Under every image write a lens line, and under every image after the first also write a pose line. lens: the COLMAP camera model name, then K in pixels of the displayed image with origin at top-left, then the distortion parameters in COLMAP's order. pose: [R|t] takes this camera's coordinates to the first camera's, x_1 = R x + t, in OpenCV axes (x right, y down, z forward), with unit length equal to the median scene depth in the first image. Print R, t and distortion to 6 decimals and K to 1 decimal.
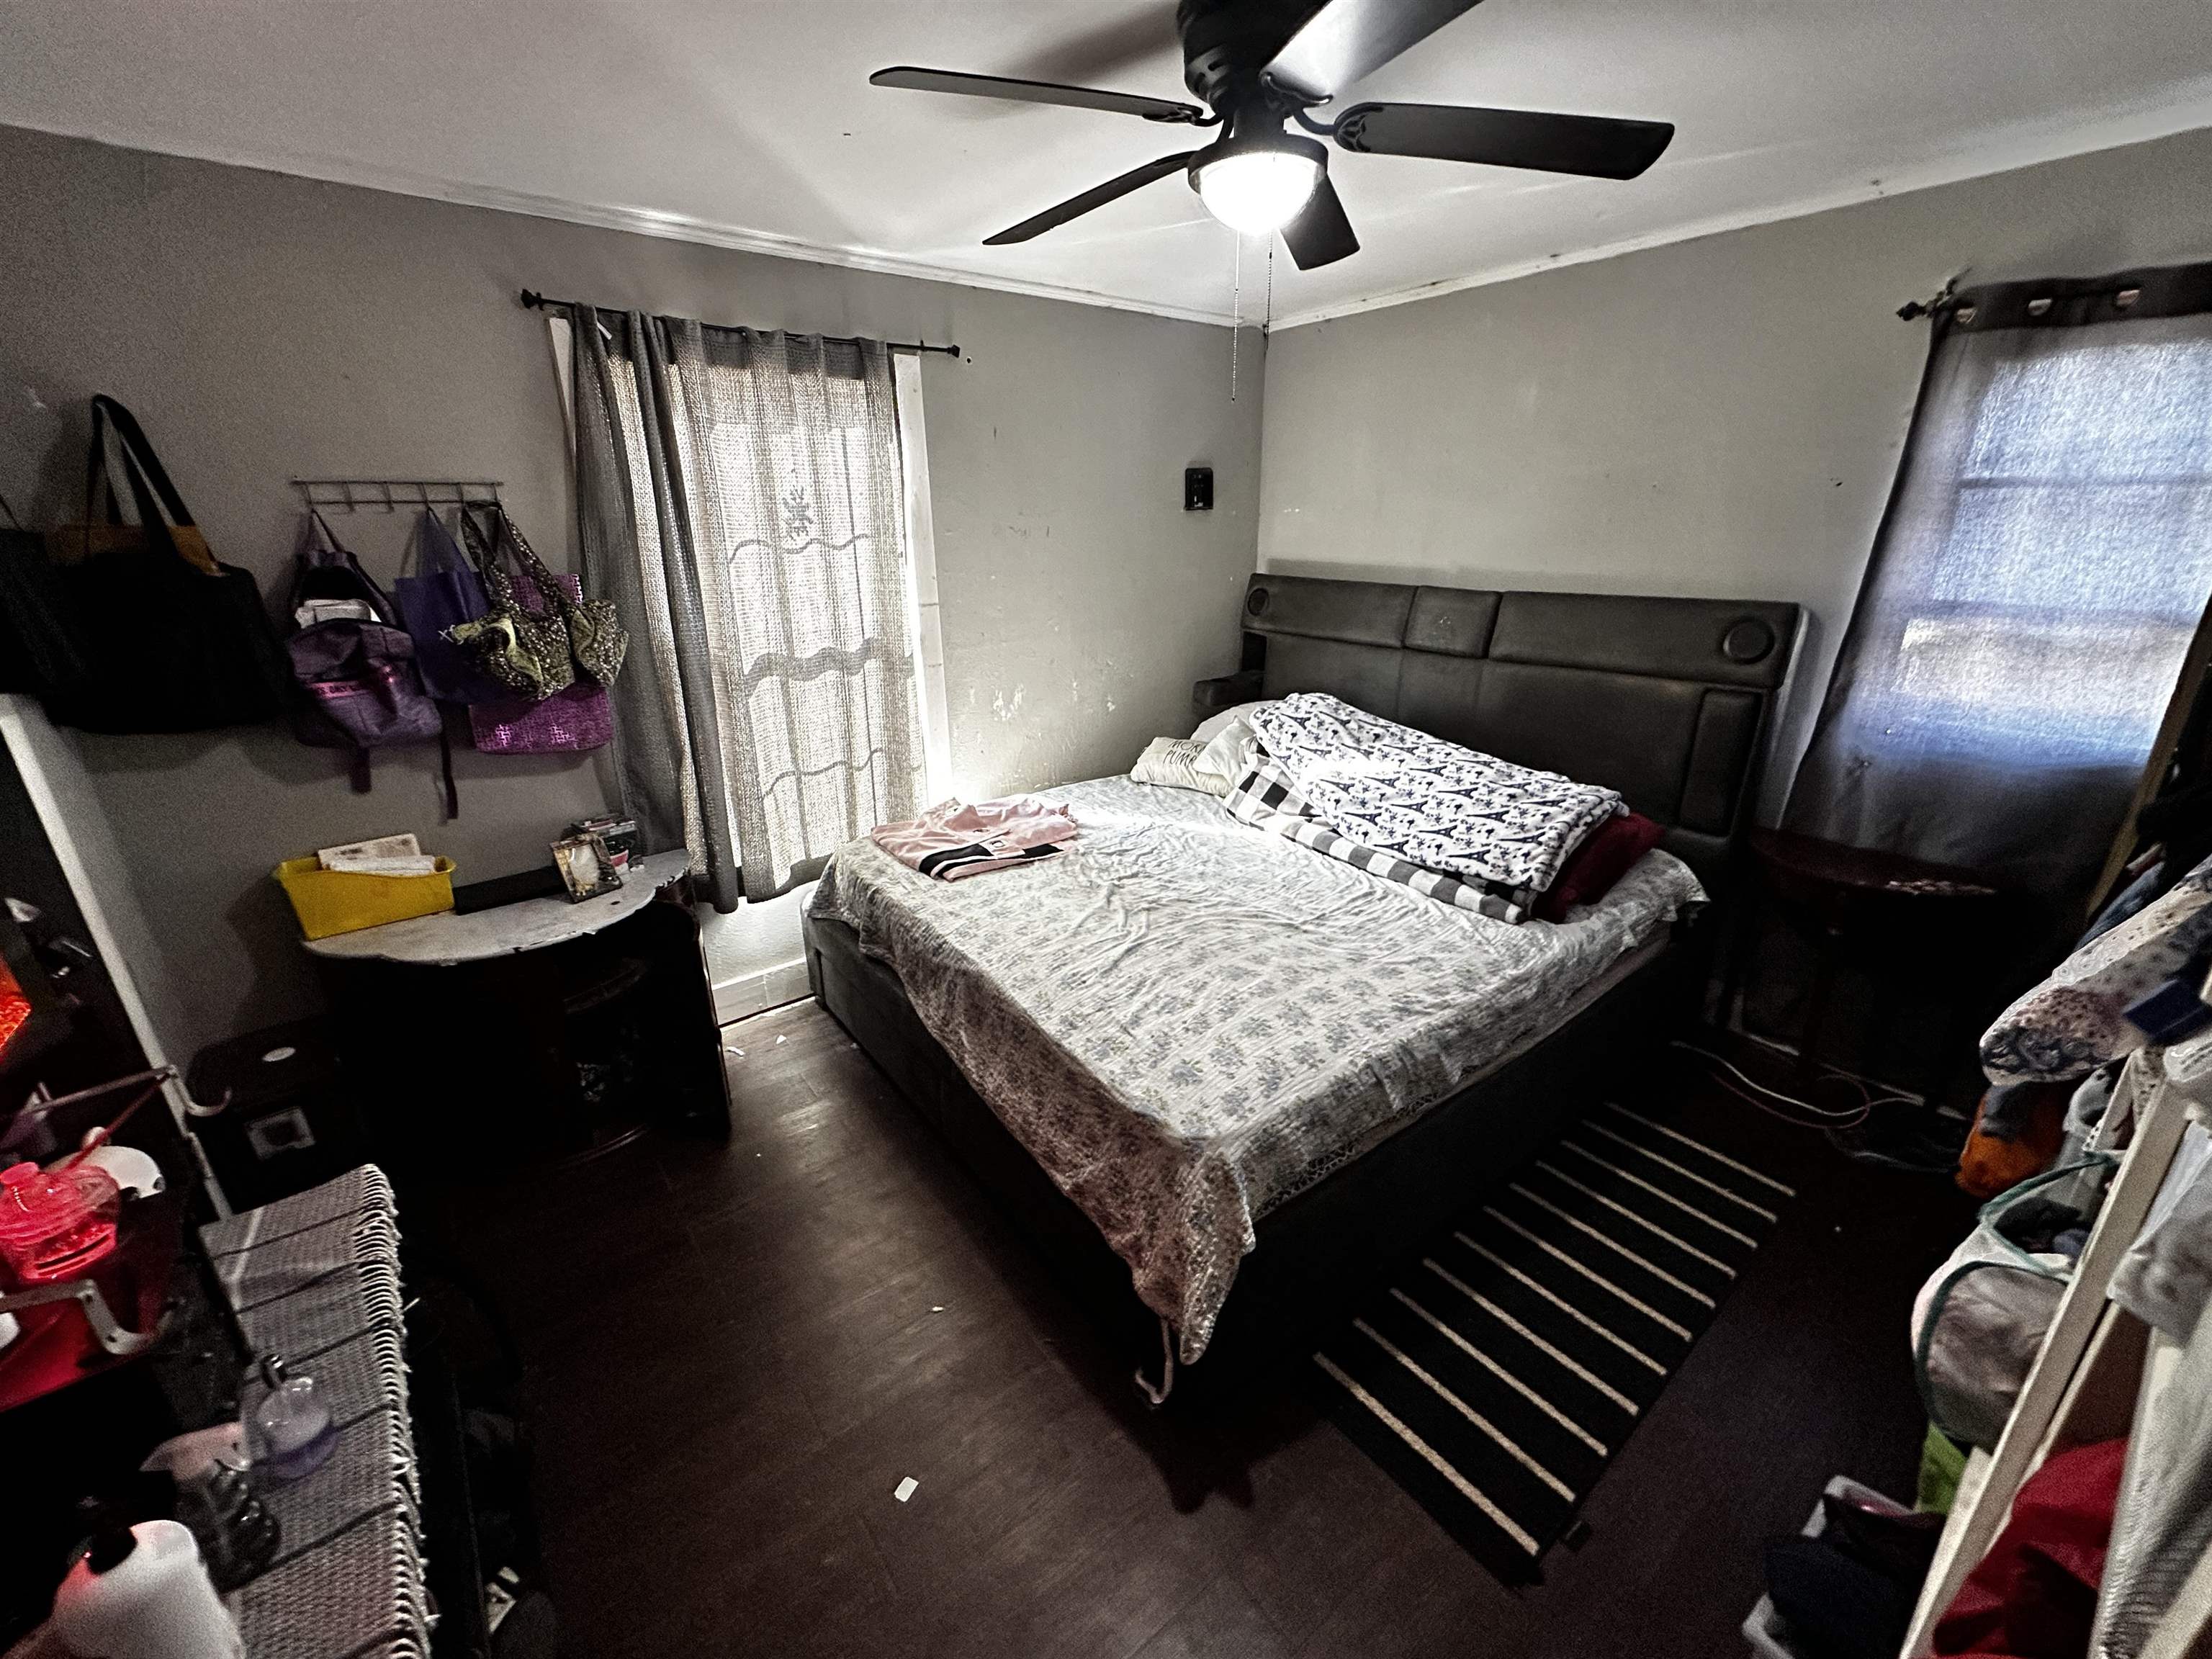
lens RADIAL K [[875.9, 0, 1106.1], [0, 875.9, 825.9], [0, 0, 1]] dist [-0.000854, -0.000123]
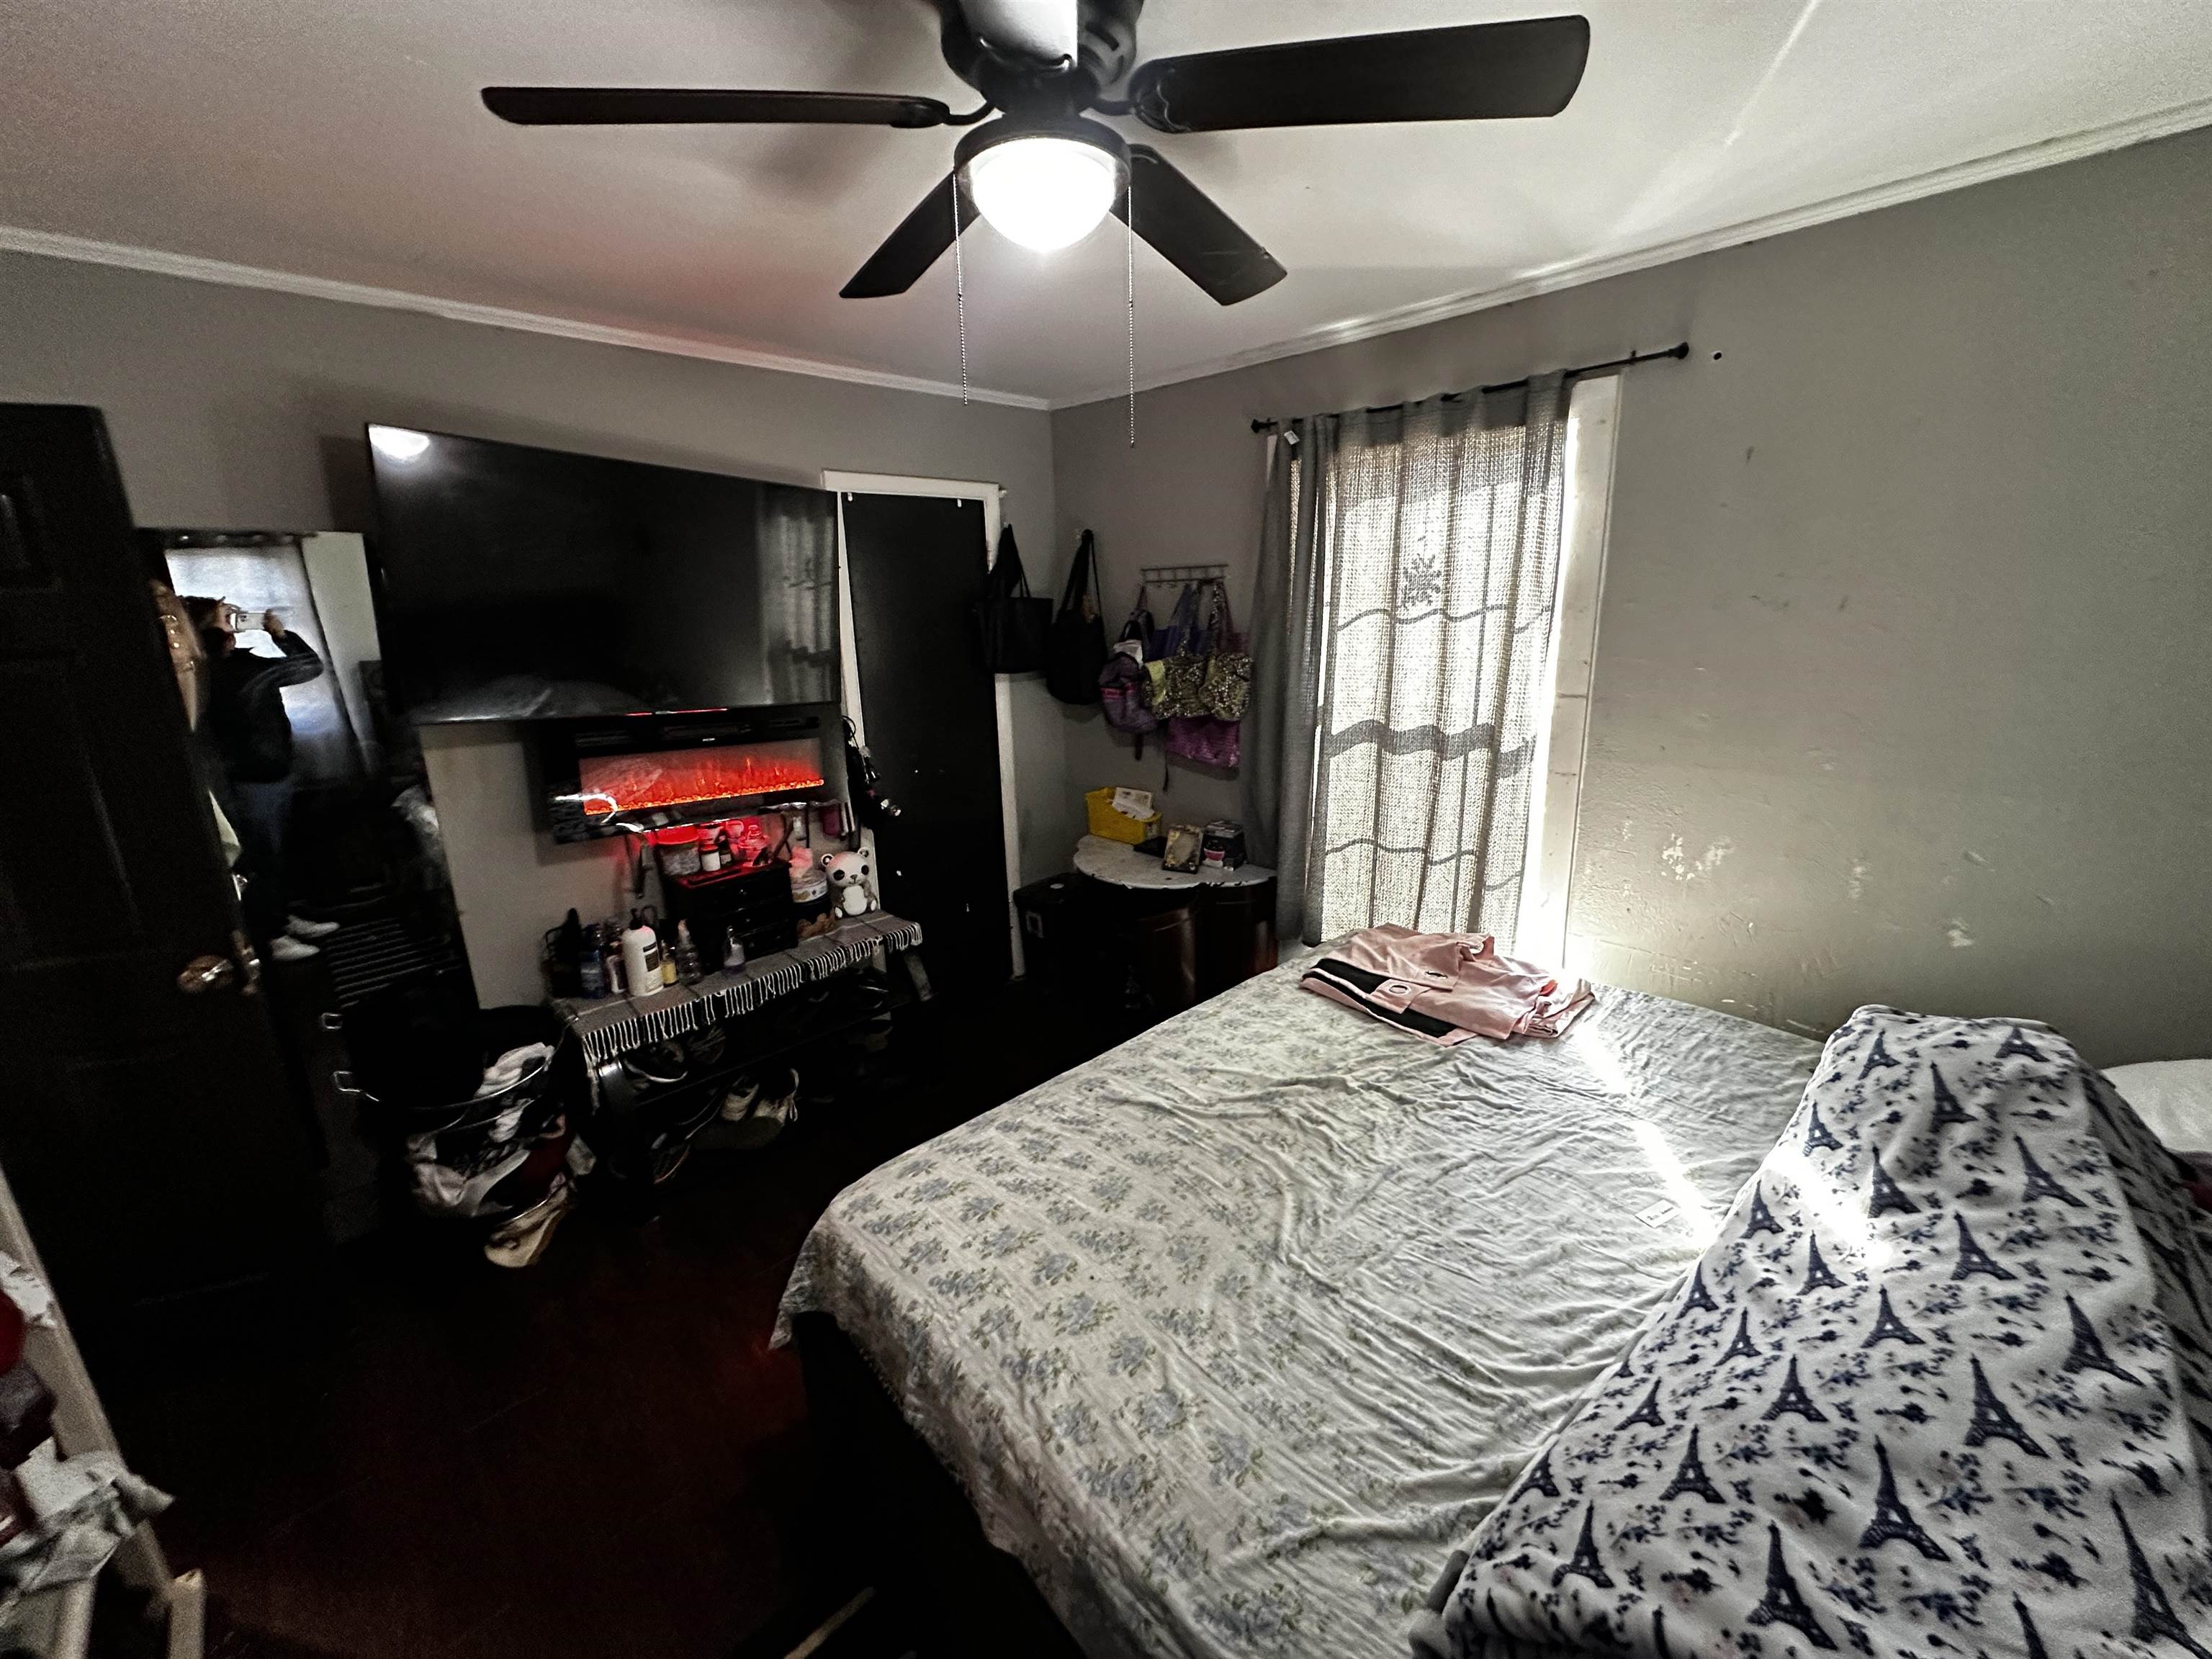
lens RADIAL K [[875.9, 0, 1109.1], [0, 875.9, 827.9], [0, 0, 1]] dist [-0.000854, -0.000123]
pose [[0.108455, 0.261229, -0.959165, 0.609057], [-0.311248, 0.925268, 0.216804, -0.218323], [0.944120, 0.275025, 0.181657, 0.600637]]
